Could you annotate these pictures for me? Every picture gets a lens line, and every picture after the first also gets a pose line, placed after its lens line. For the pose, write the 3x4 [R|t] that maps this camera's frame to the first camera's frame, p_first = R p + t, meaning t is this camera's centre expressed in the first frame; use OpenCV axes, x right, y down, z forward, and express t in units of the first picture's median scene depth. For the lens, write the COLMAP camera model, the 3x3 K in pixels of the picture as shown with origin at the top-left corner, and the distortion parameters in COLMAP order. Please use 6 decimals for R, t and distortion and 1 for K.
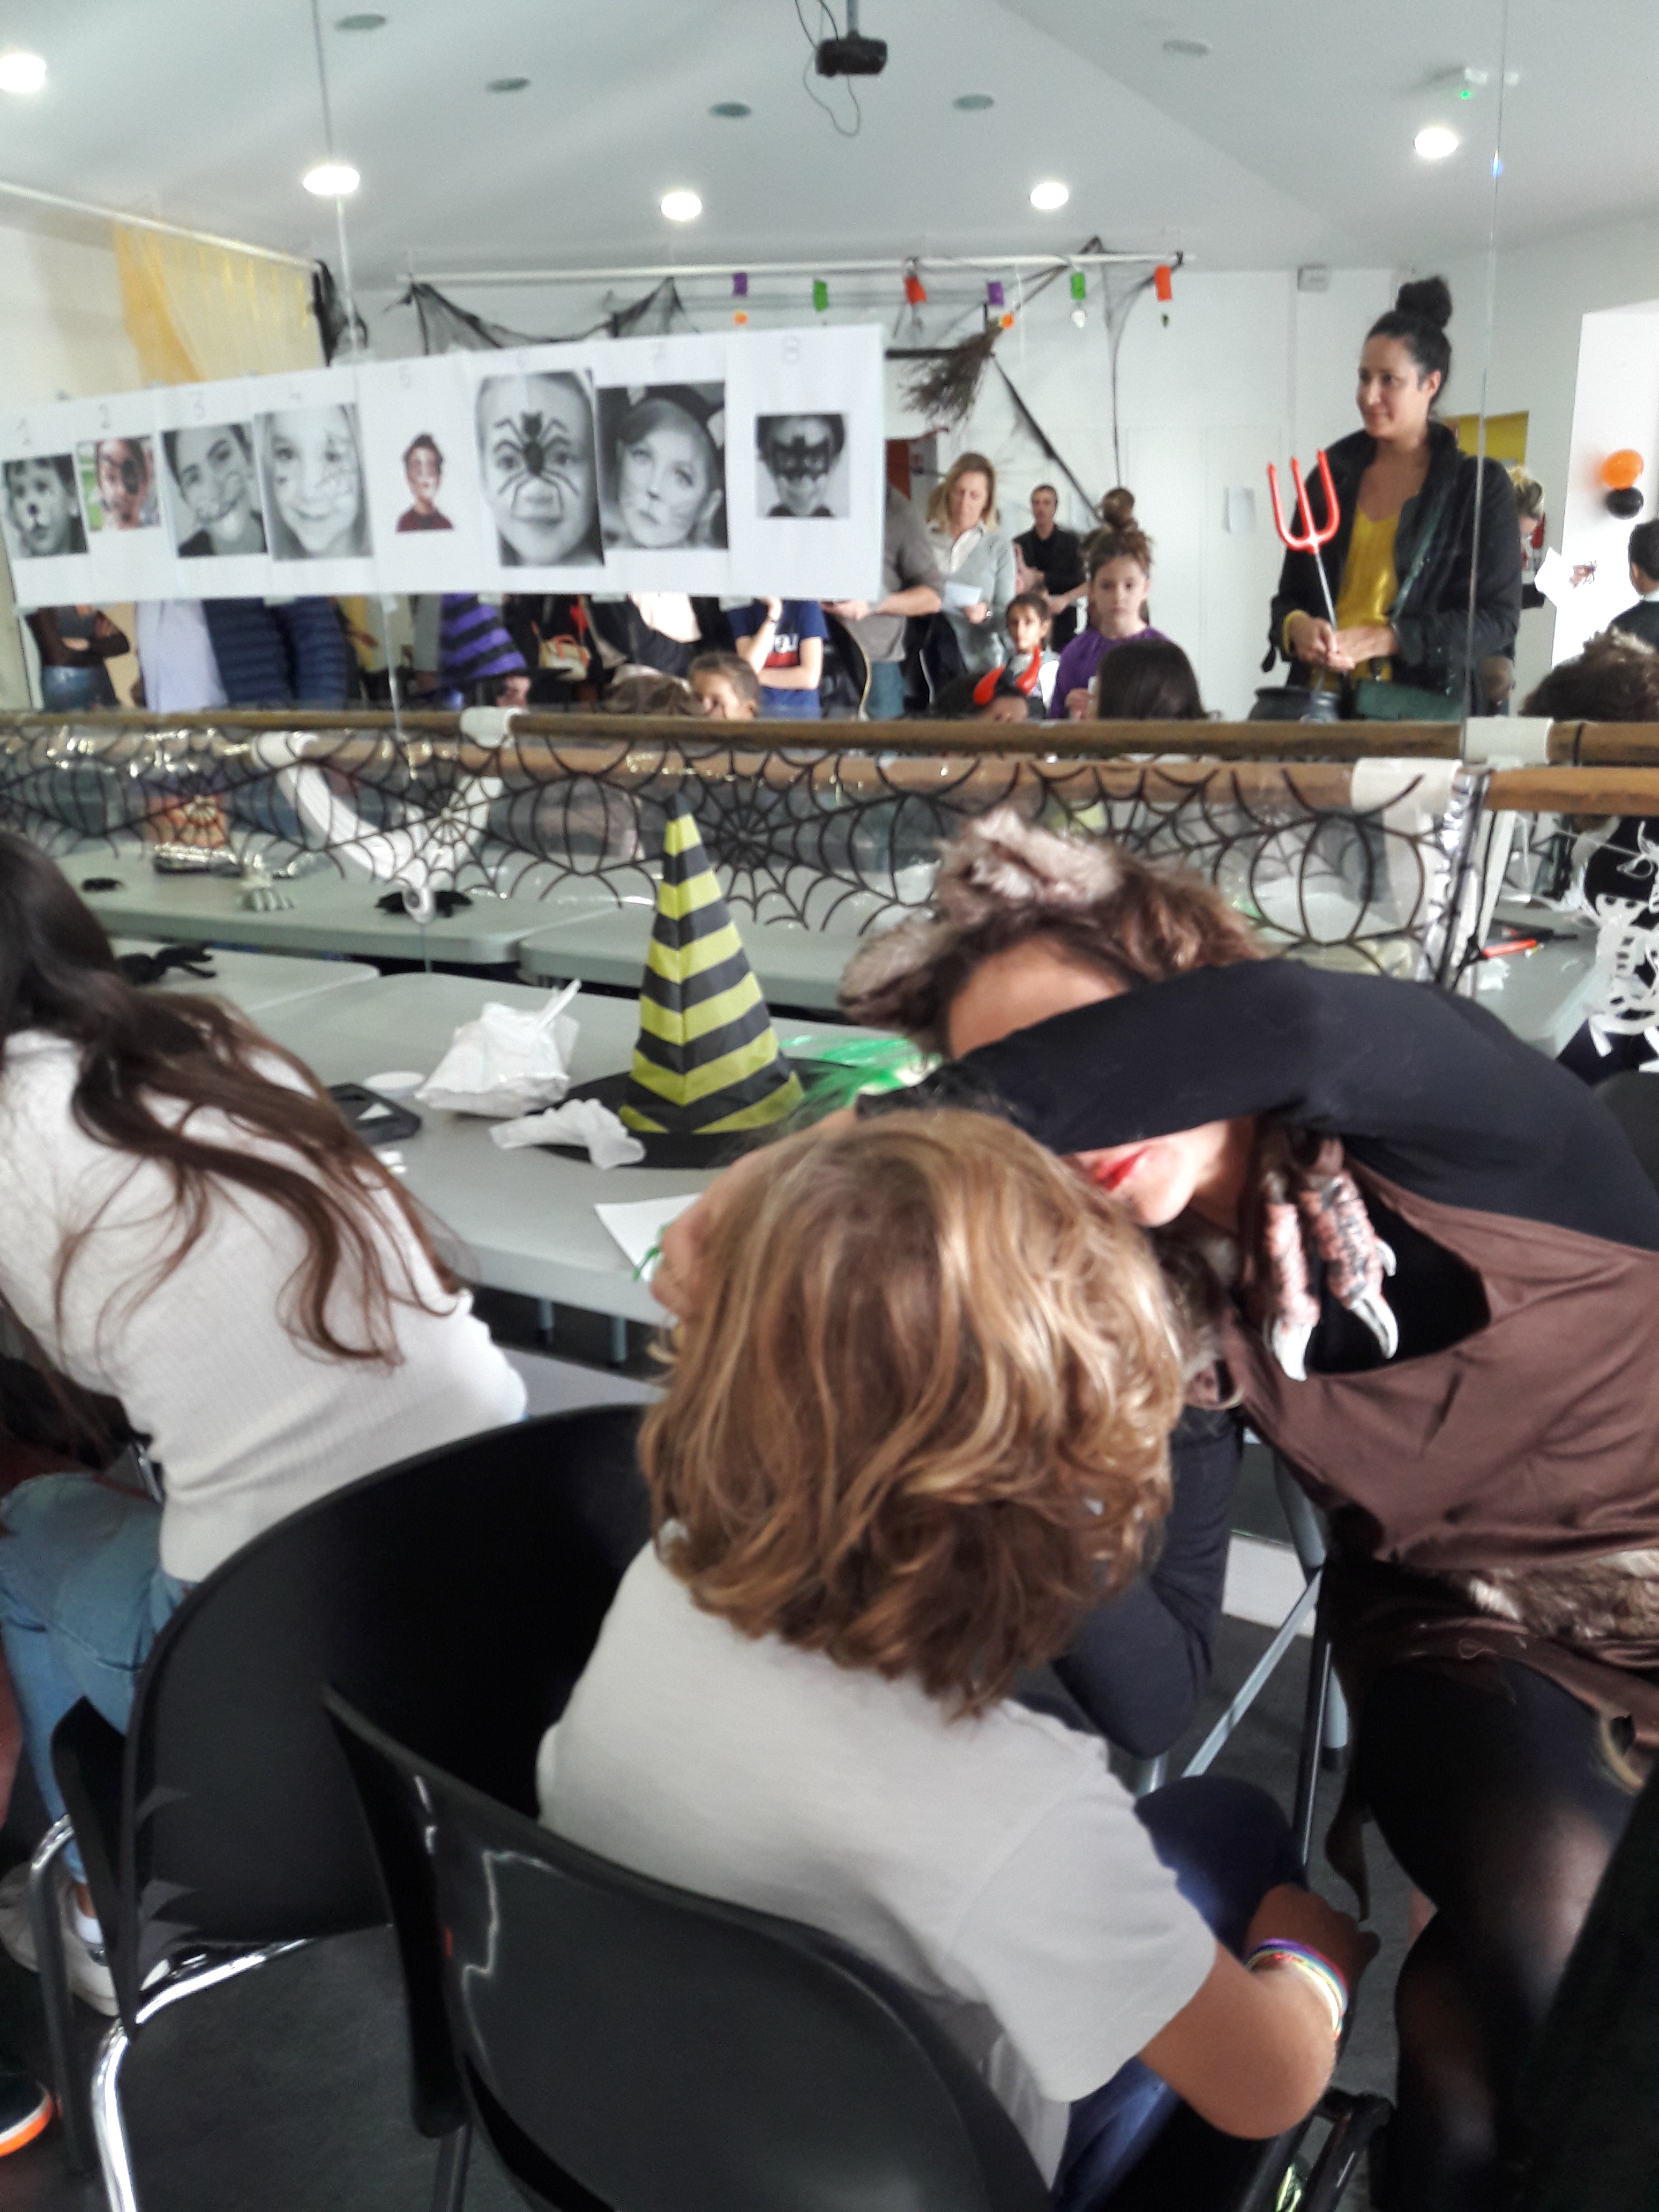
lens RADIAL K [[1755.9, 0, 829.5], [0, 1755.9, 1106.0], [0, 0, 1]] dist [0.064930, -0.080225]
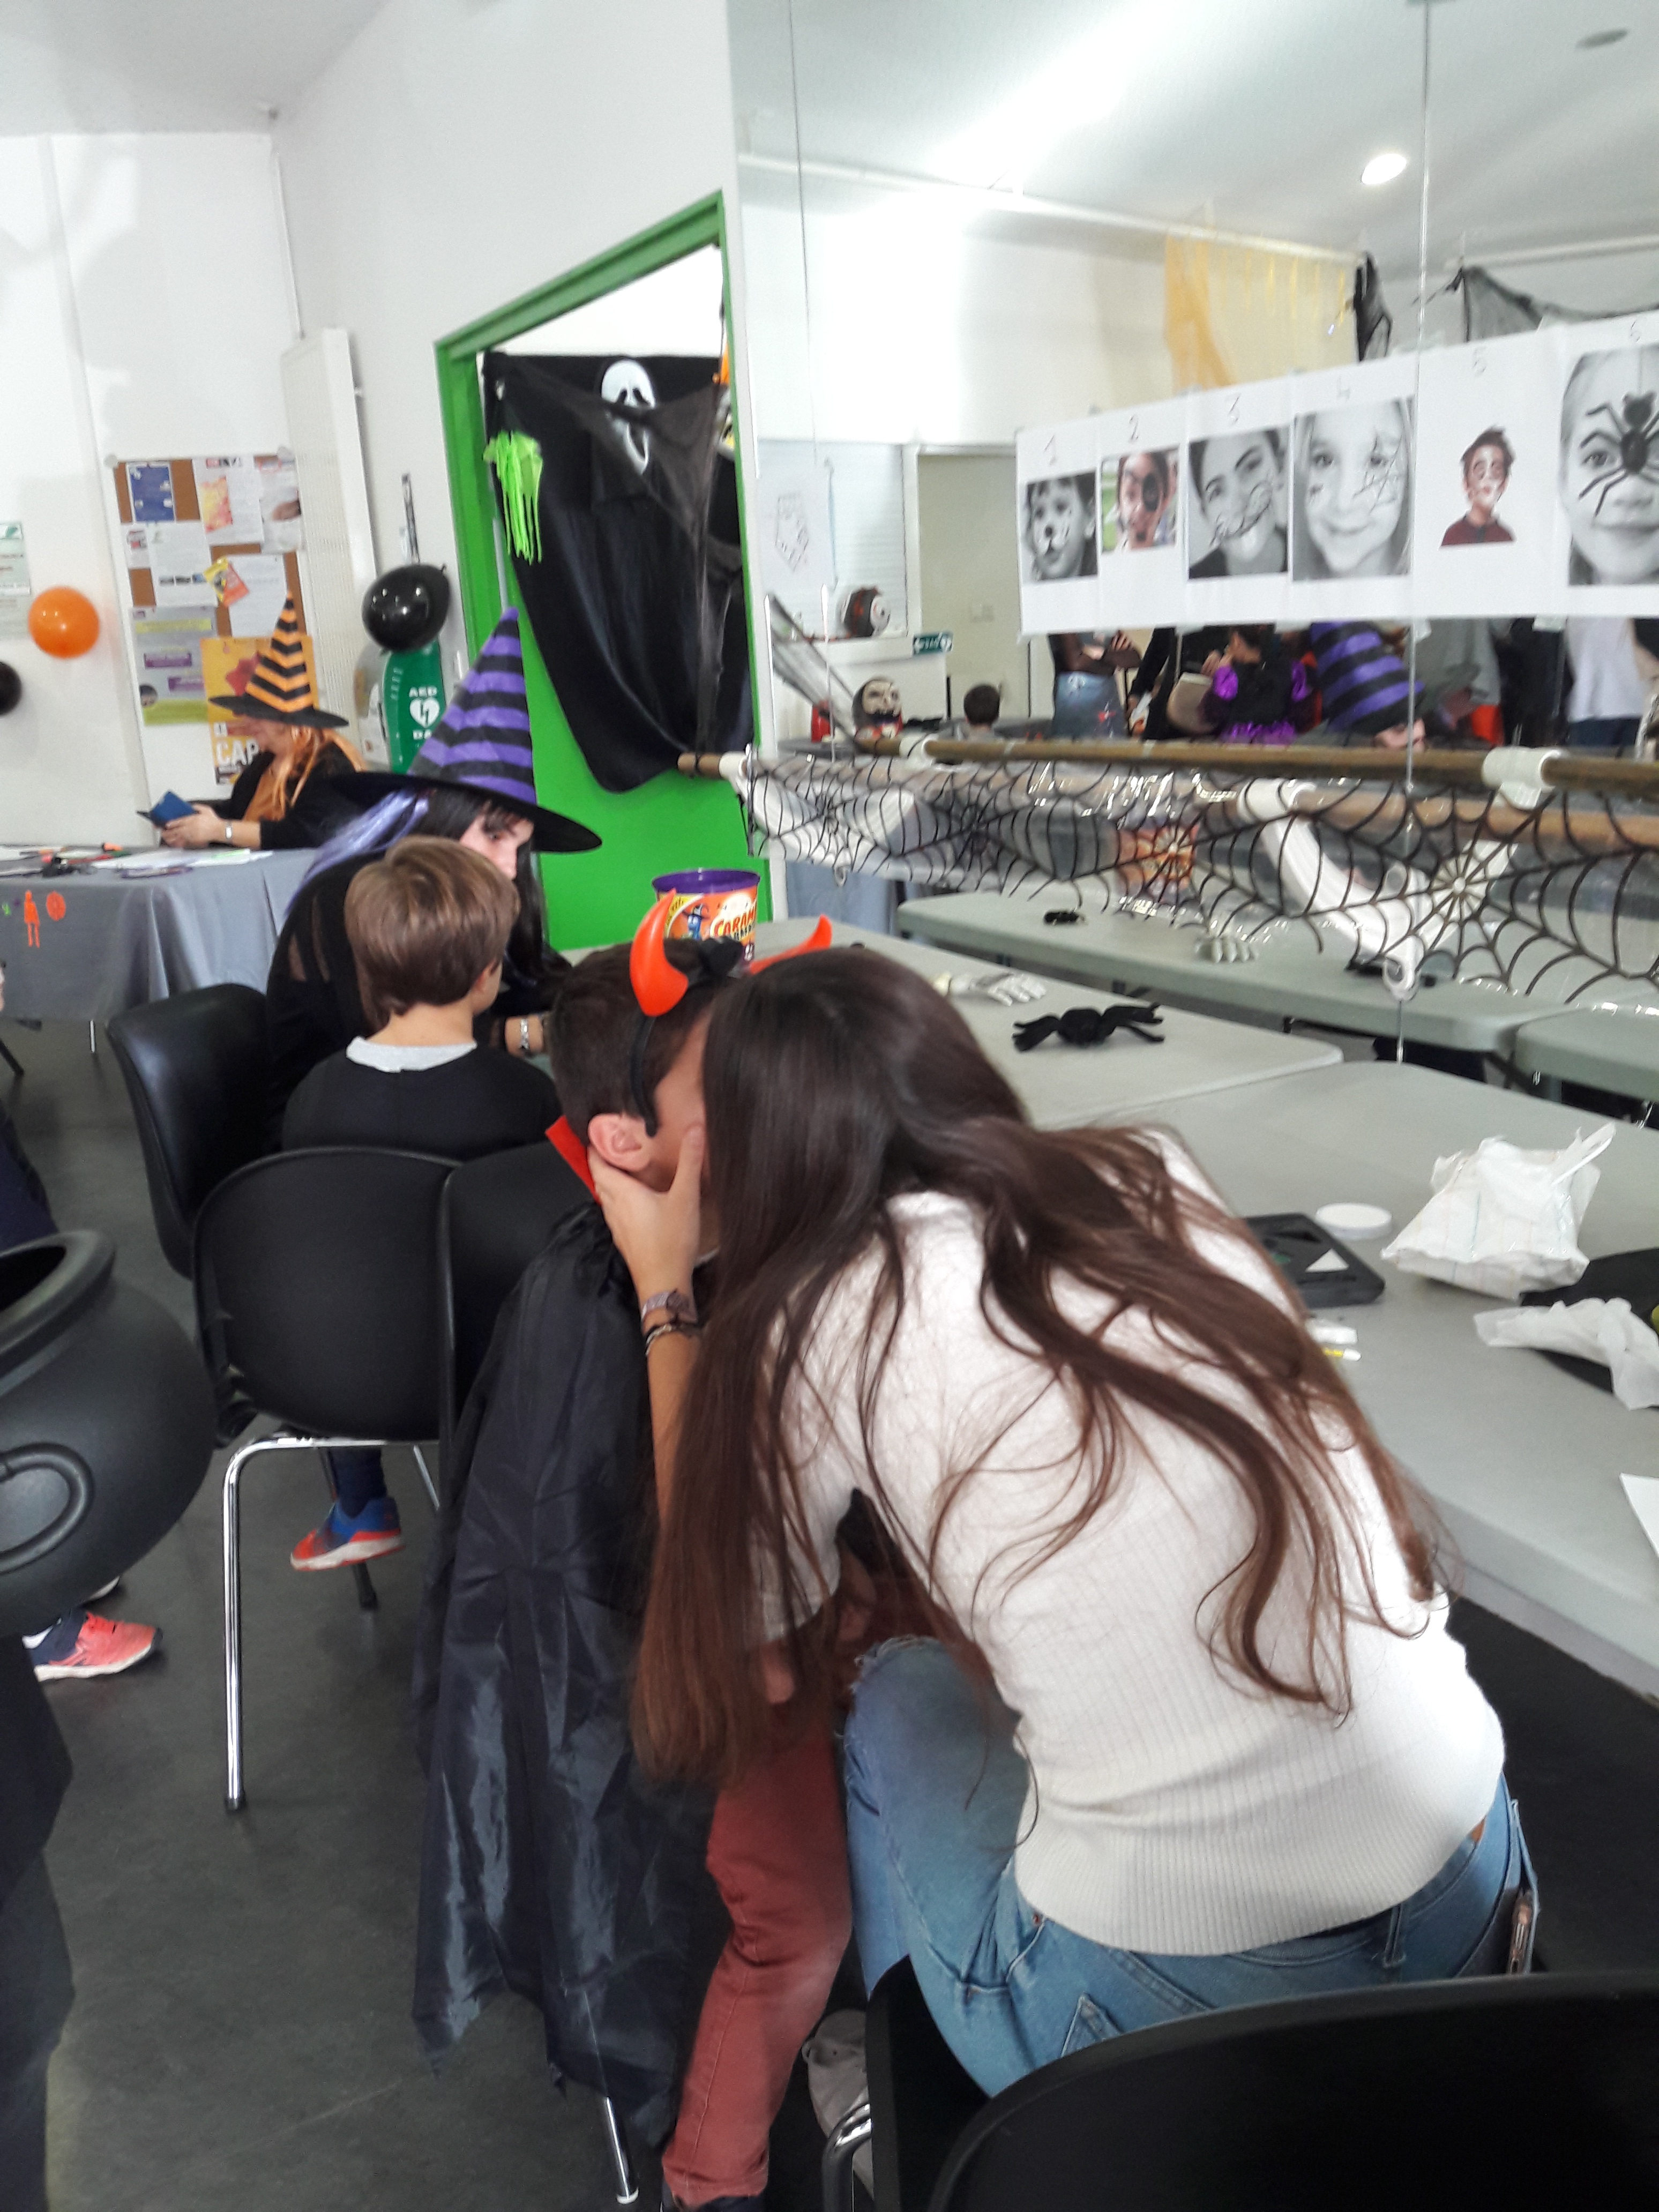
lens RADIAL K [[1781.6, 0, 829.5], [0, 1781.6, 1106.0], [0, 0, 1]] dist [0.032760, -0.089811]
pose [[0.866393, 0.129091, -0.482388, -0.051923], [-0.129560, 0.991038, 0.032514, -0.049607], [0.482262, 0.034328, 0.875354, 0.123922]]
